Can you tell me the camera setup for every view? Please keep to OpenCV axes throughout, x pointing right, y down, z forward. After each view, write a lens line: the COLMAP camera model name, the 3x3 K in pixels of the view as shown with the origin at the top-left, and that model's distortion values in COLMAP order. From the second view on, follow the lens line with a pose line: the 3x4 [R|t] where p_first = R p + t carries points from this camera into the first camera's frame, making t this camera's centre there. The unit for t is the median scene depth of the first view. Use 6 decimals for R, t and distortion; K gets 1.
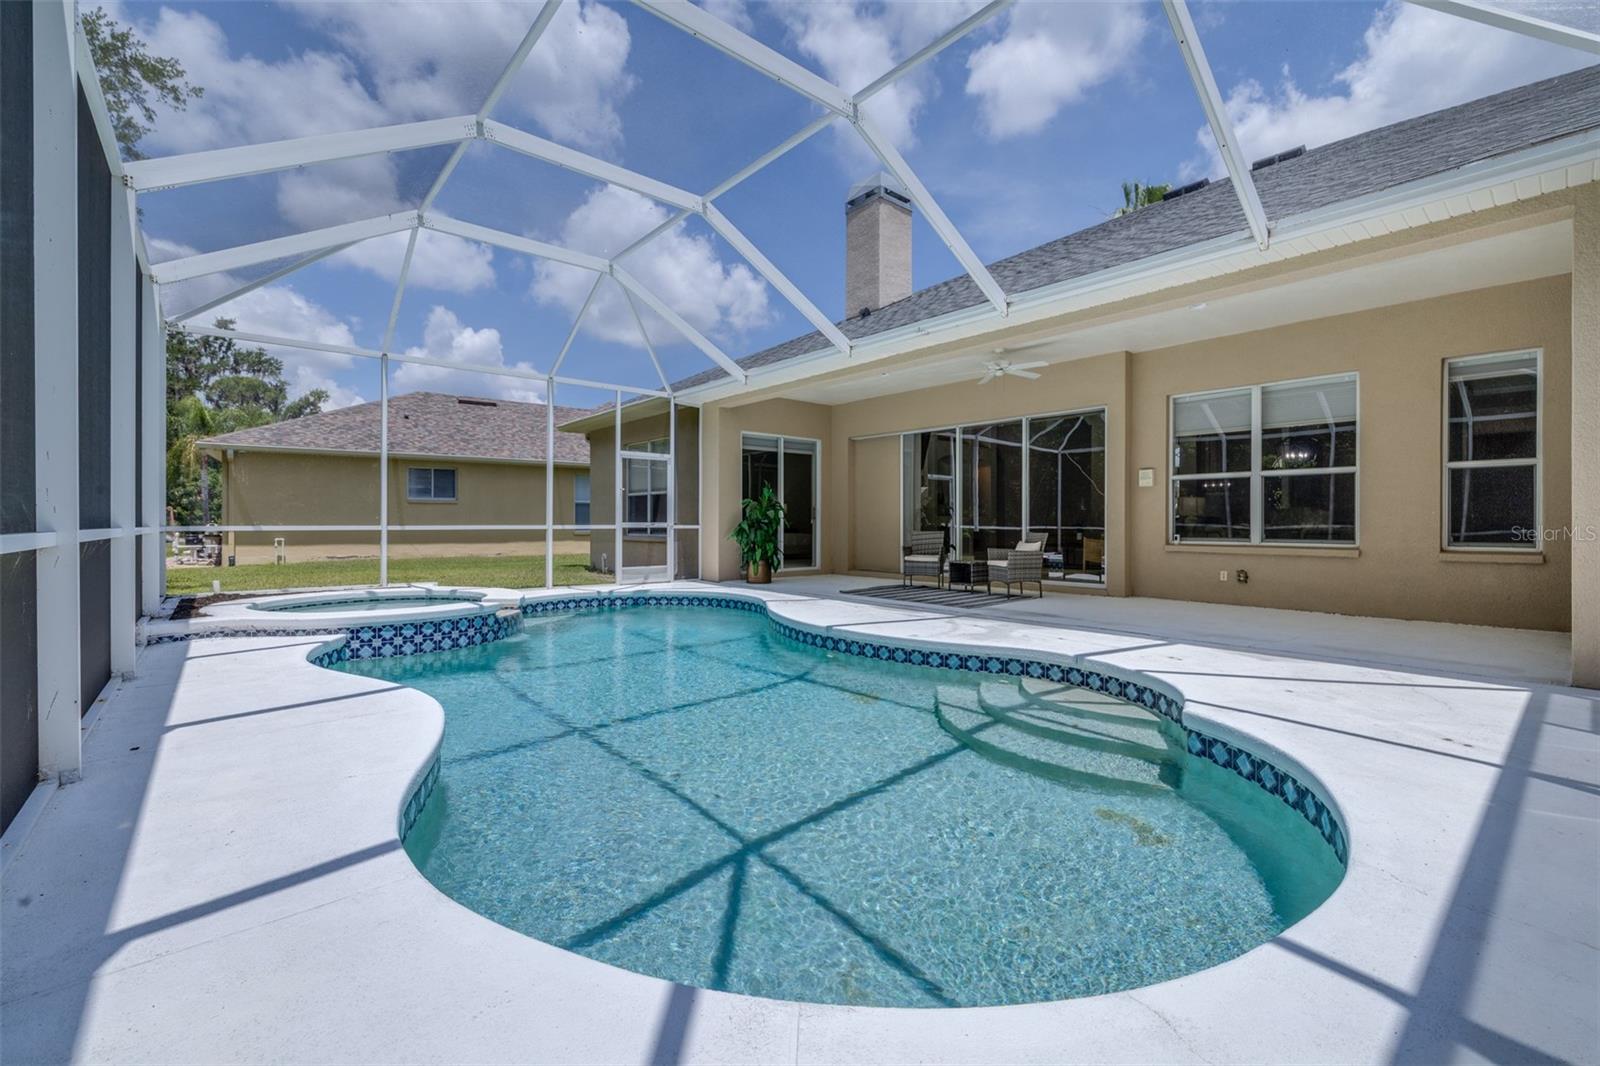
lens RADIAL K [[659.1, 0, 800.0], [0, 659.1, 533.0], [0, 0, 1]] dist [0.000711, 0.000070]
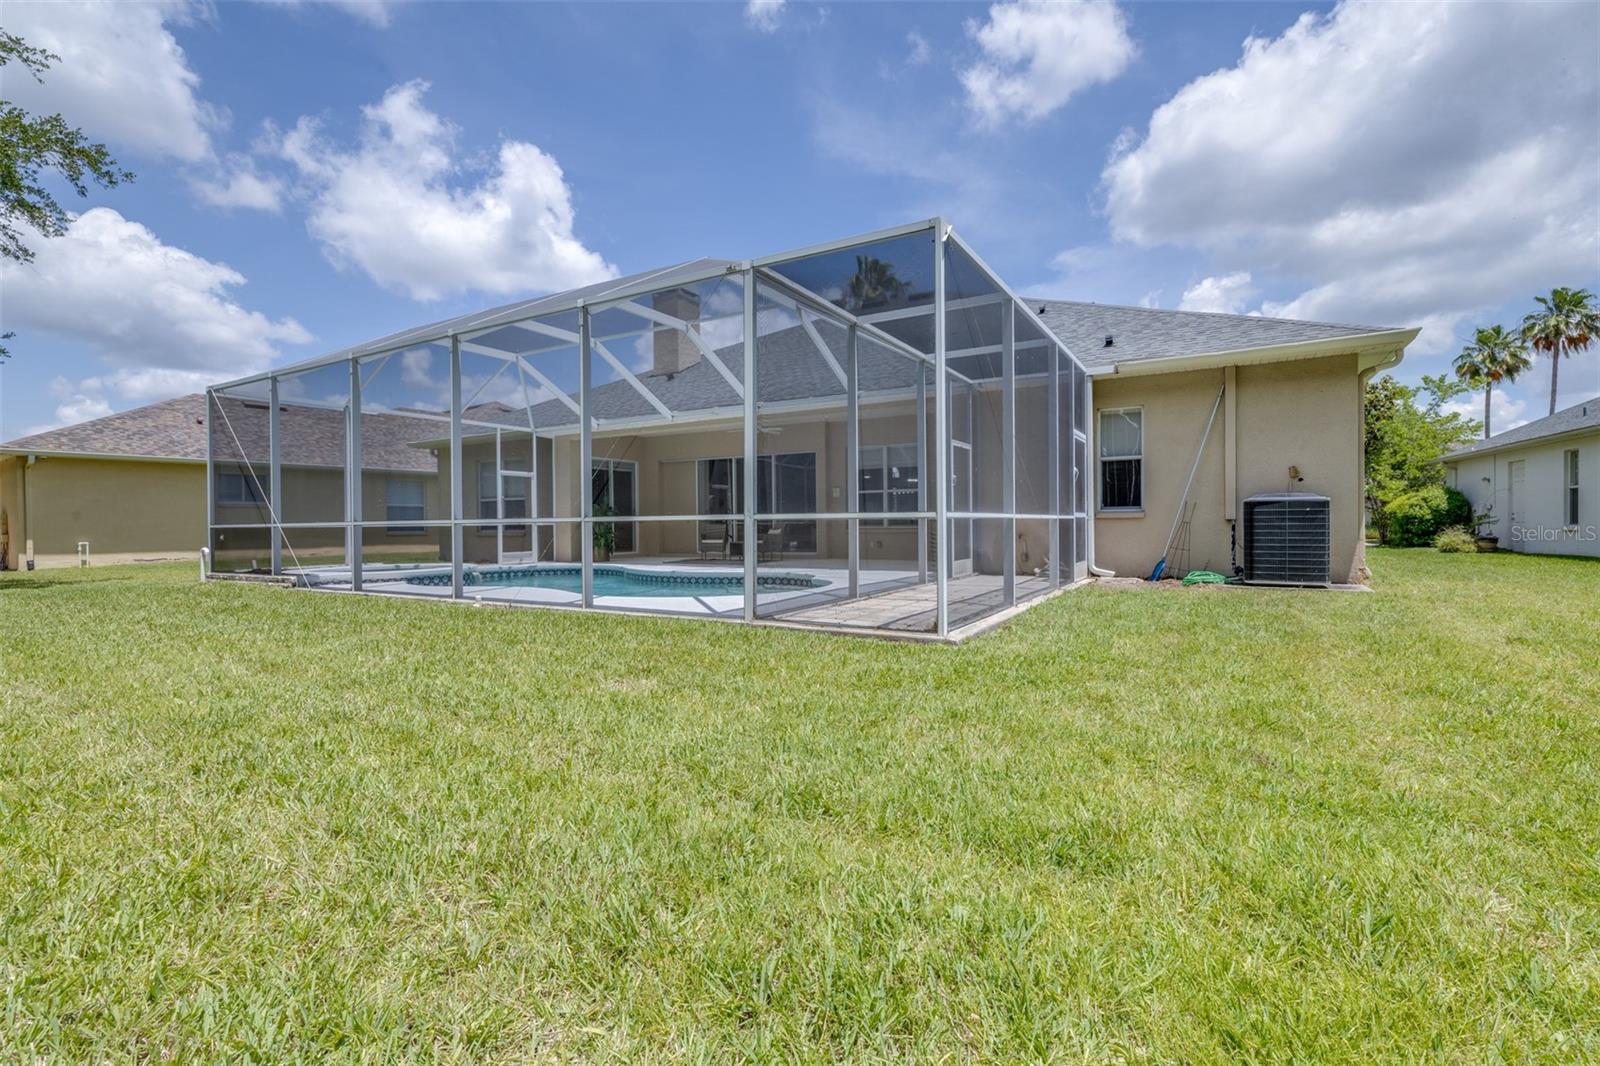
lens RADIAL K [[722.7, 0, 800.0], [0, 722.7, 533.0], [0, 0, 1]] dist [0.000472, 0.000107]
pose [[0.947233, -0.015227, 0.320183, -0.152557], [0.017205, 0.999846, -0.003349, 0.024971], [-0.320083, 0.008681, 0.947350, -0.634361]]
